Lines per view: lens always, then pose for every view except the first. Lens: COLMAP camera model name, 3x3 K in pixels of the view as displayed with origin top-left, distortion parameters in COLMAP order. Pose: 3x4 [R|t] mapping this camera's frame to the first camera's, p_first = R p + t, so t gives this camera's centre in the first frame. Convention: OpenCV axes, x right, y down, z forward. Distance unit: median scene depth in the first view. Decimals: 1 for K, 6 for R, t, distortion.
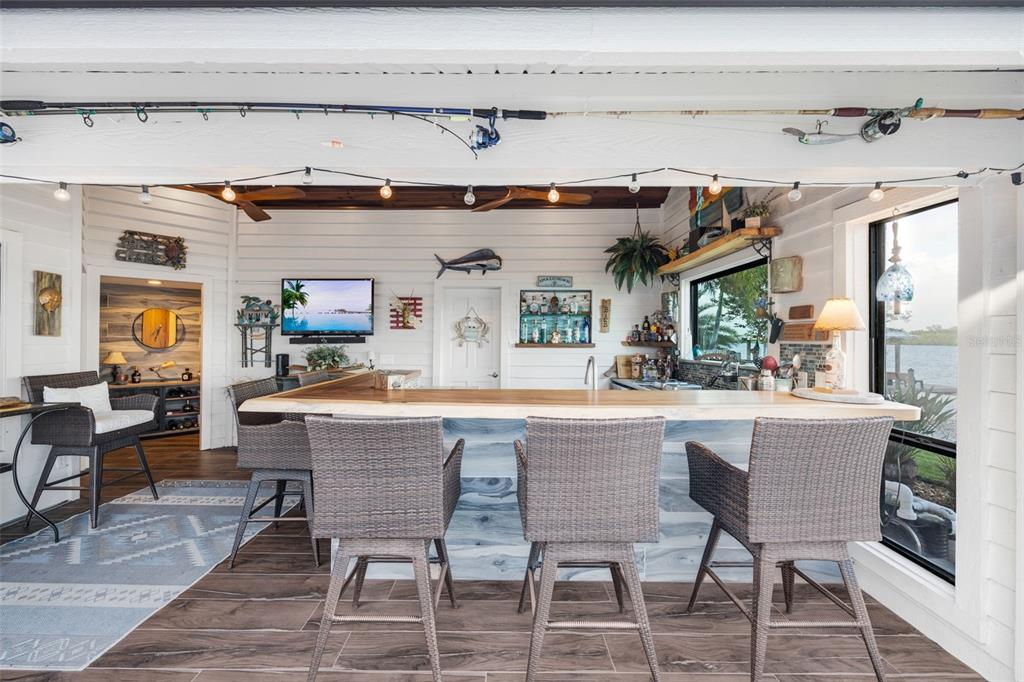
lens RADIAL K [[400.7, 0, 513.7], [0, 400.7, 331.5], [0, 0, 1]] dist [-0.003325, -0.000434]
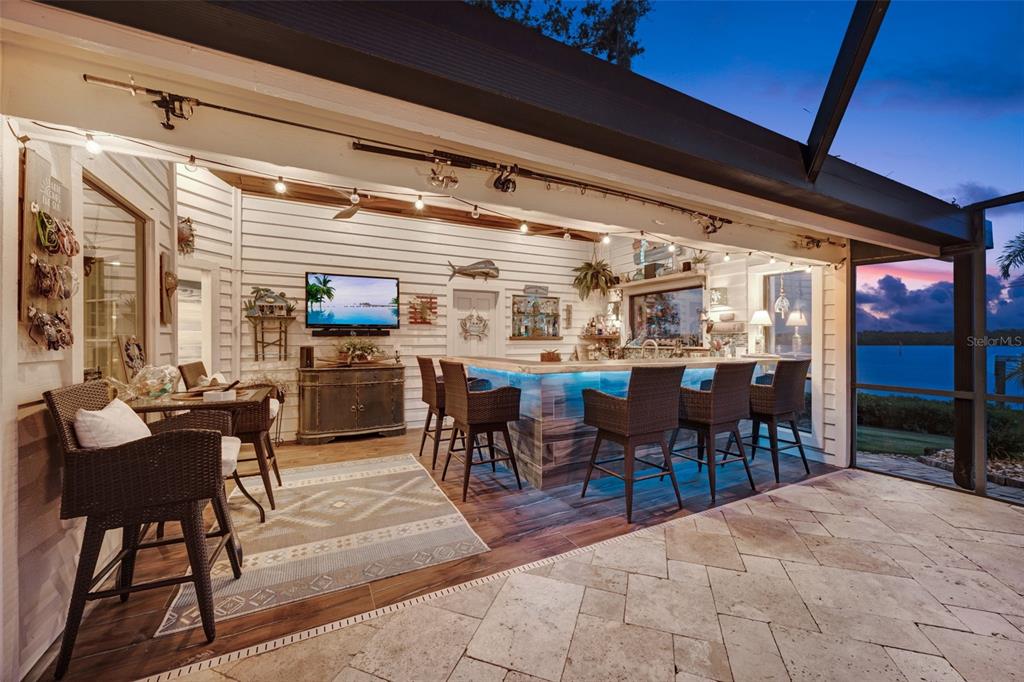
lens RADIAL K [[400.7, 0, 508.0], [0, 400.7, 345.9], [0, 0, 1]] dist [-0.003325, -0.000434]
pose [[0.891225, -0.008019, 0.453490, -0.580121], [0.001523, 0.999891, 0.014688, 0.040433], [-0.453558, -0.012400, 0.891140, -0.137432]]
